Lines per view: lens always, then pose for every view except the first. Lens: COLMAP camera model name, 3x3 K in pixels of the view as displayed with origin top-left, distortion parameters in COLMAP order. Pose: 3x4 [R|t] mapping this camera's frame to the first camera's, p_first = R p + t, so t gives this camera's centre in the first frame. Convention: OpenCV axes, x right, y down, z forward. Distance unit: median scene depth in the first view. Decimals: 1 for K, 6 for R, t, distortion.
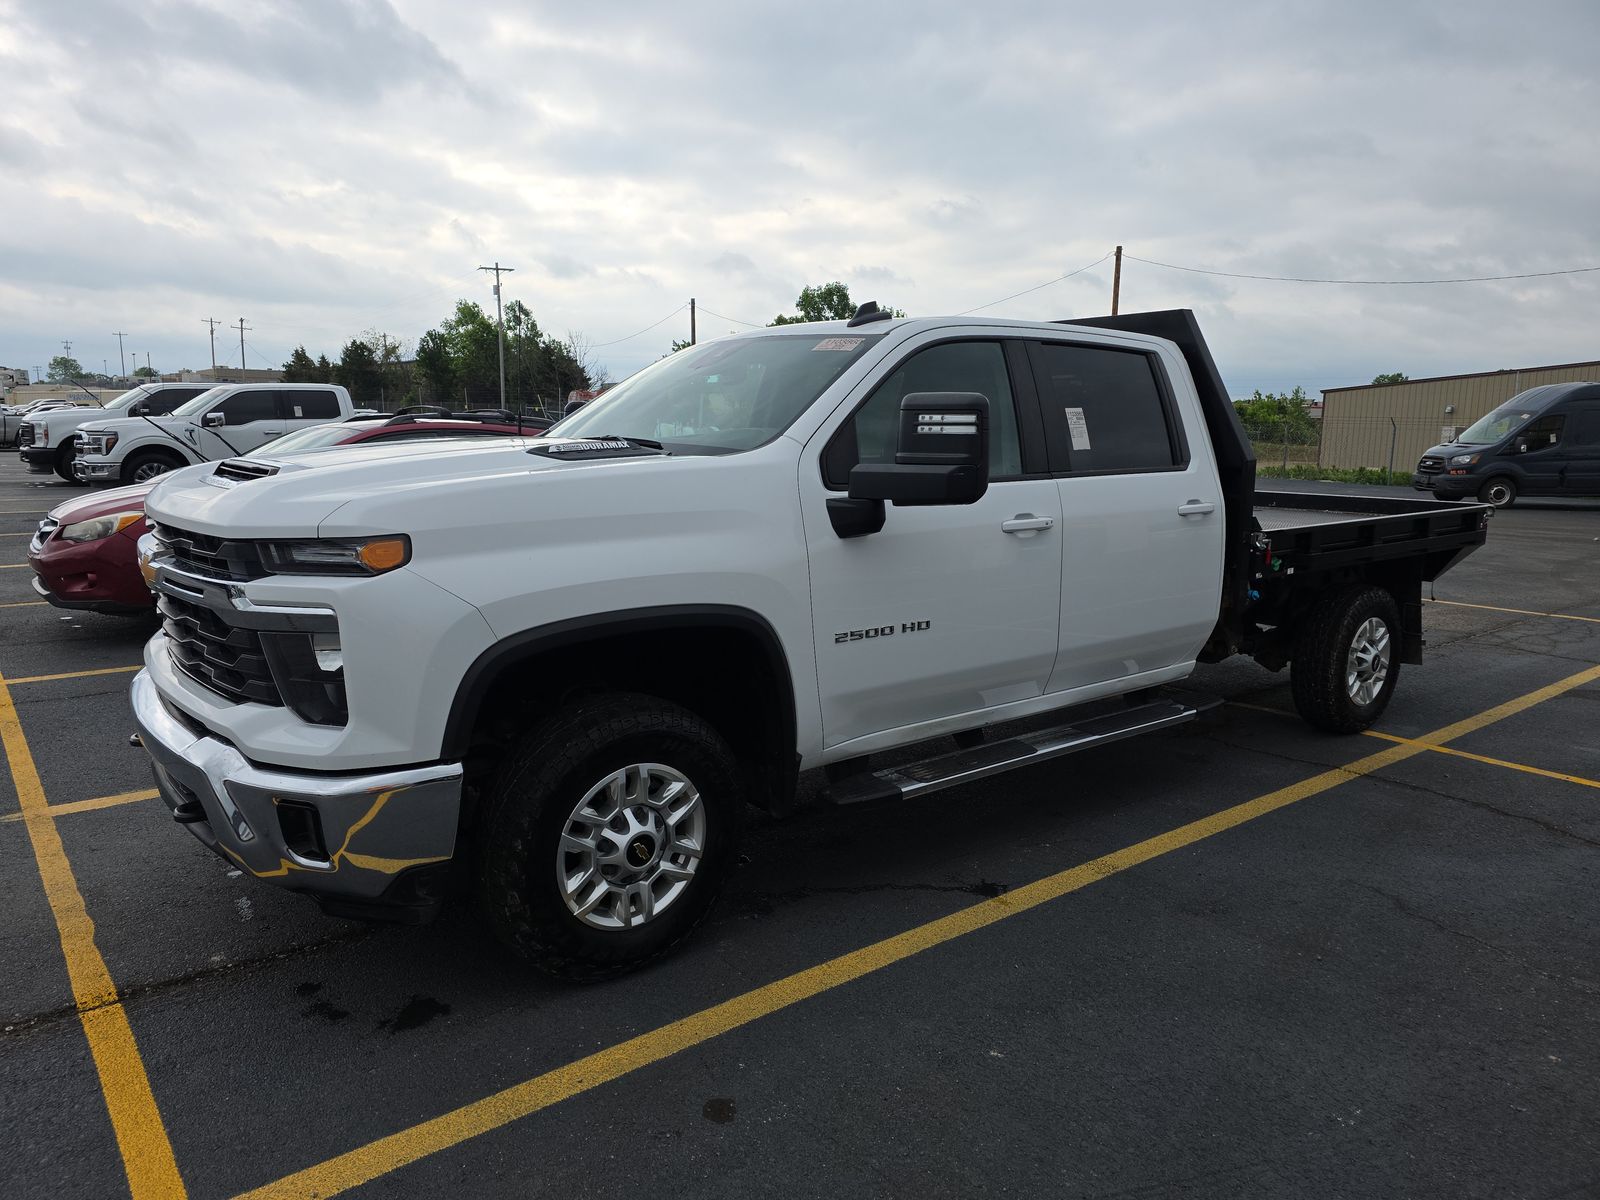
lens RADIAL K [[1075.6, 0, 808.7], [0, 1075.6, 600.7], [0, 0, 1]] dist [0.028450, -0.011102]
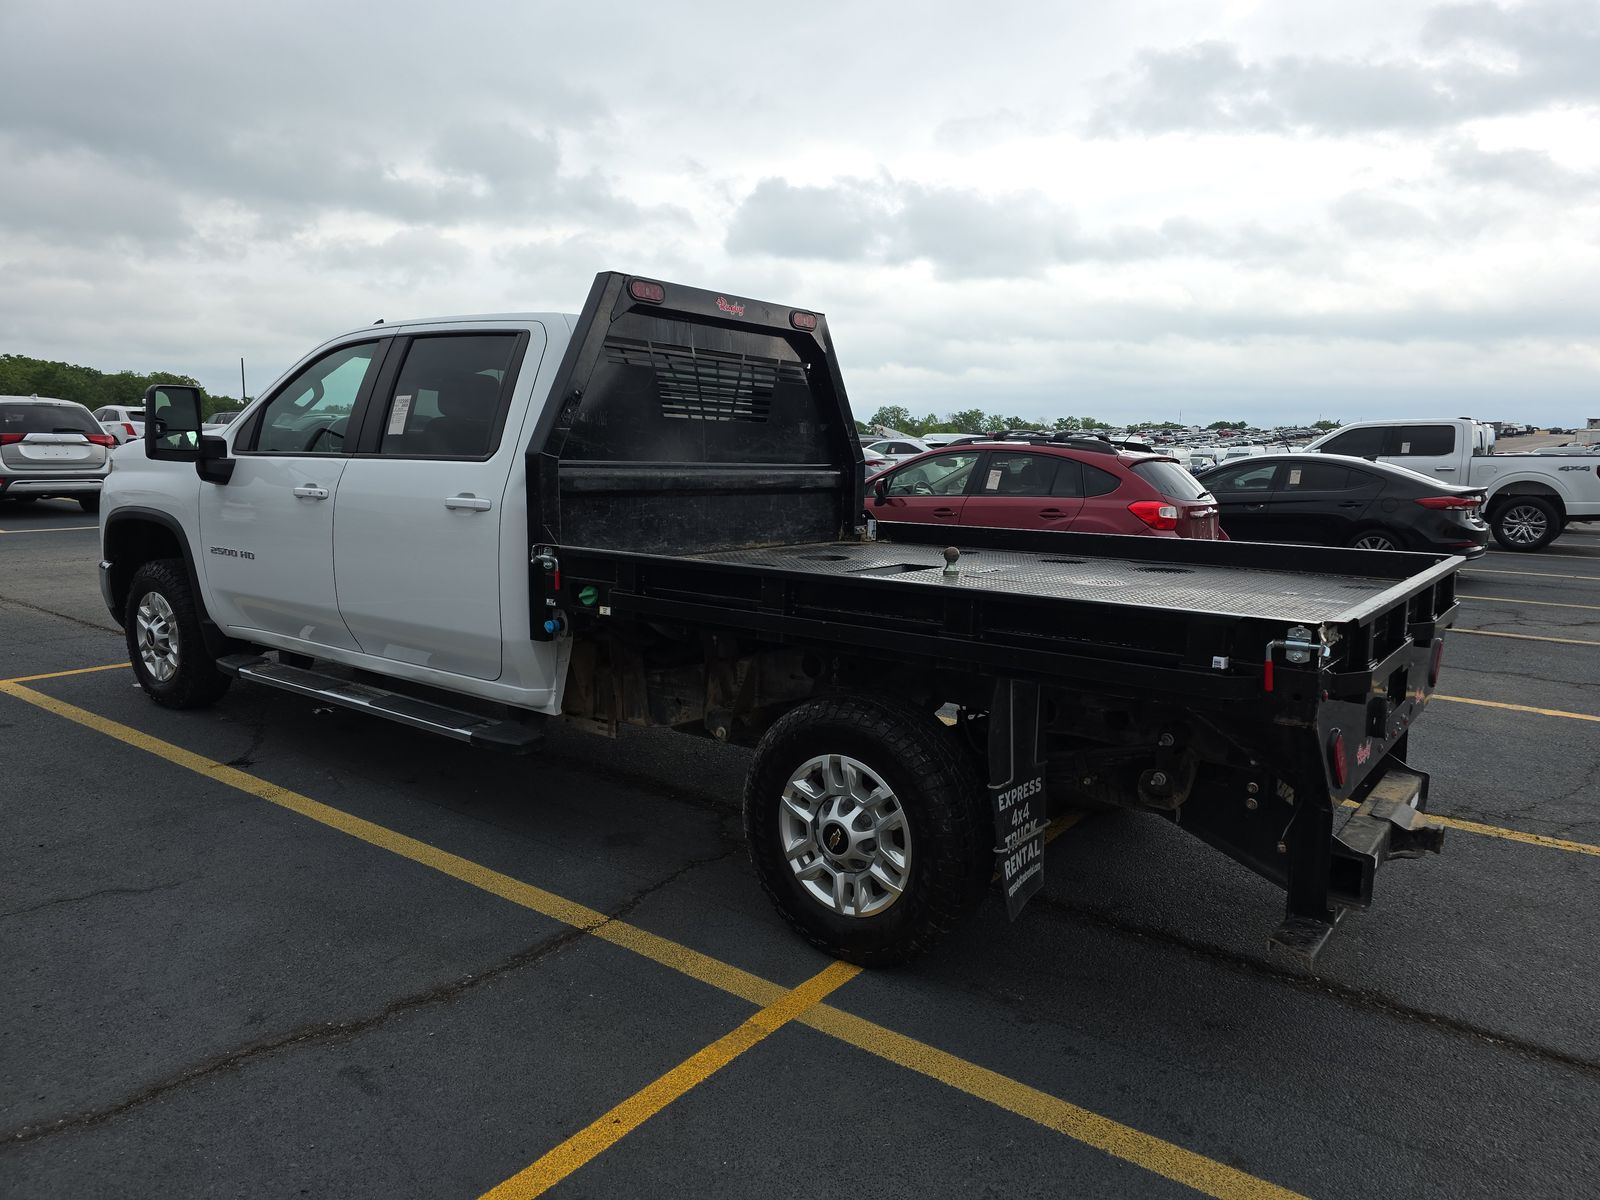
lens RADIAL K [[1075.6, 0, 808.0], [0, 1075.6, 599.3], [0, 0, 1]] dist [0.028450, -0.011102]
pose [[0.258382, 0.130321, -0.957212, 1.279490], [-0.176666, 0.980523, 0.085807, -0.132087], [0.949752, 0.146936, 0.276373, 1.020101]]
